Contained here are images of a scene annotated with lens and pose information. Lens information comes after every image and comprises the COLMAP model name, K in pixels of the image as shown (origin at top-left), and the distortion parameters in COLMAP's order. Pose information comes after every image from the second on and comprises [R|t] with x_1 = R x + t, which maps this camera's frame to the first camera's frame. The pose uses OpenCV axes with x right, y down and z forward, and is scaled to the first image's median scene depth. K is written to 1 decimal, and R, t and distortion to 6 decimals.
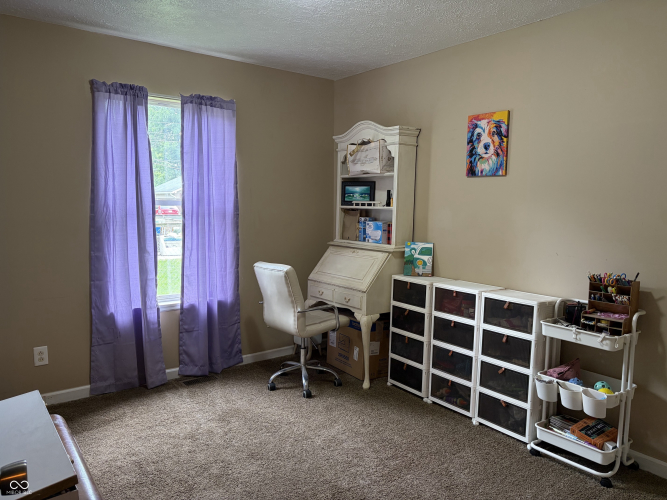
lens RADIAL K [[499.4, 0, 337.3], [0, 499.4, 251.2], [0, 0, 1]] dist [0.034768, -0.018096]
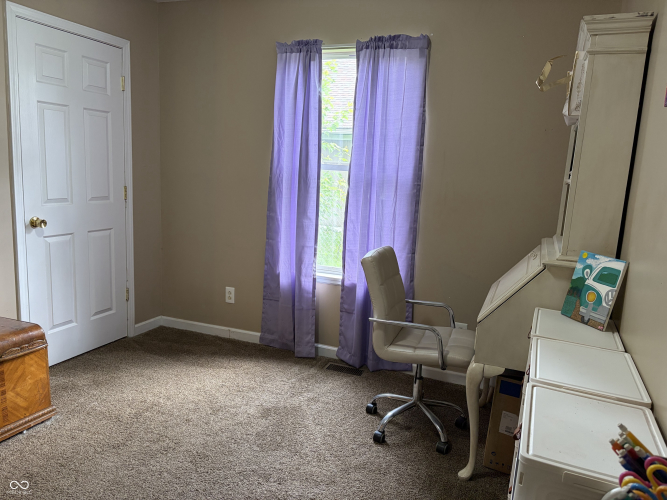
lens RADIAL K [[499.4, 0, 334.4], [0, 499.4, 251.1], [0, 0, 1]] dist [0.034768, -0.018096]
pose [[0.508986, 0.155819, -0.846554, 0.454000], [-0.125832, 0.986383, 0.105901, -0.042052], [0.851528, 0.052622, 0.521662, 0.536266]]
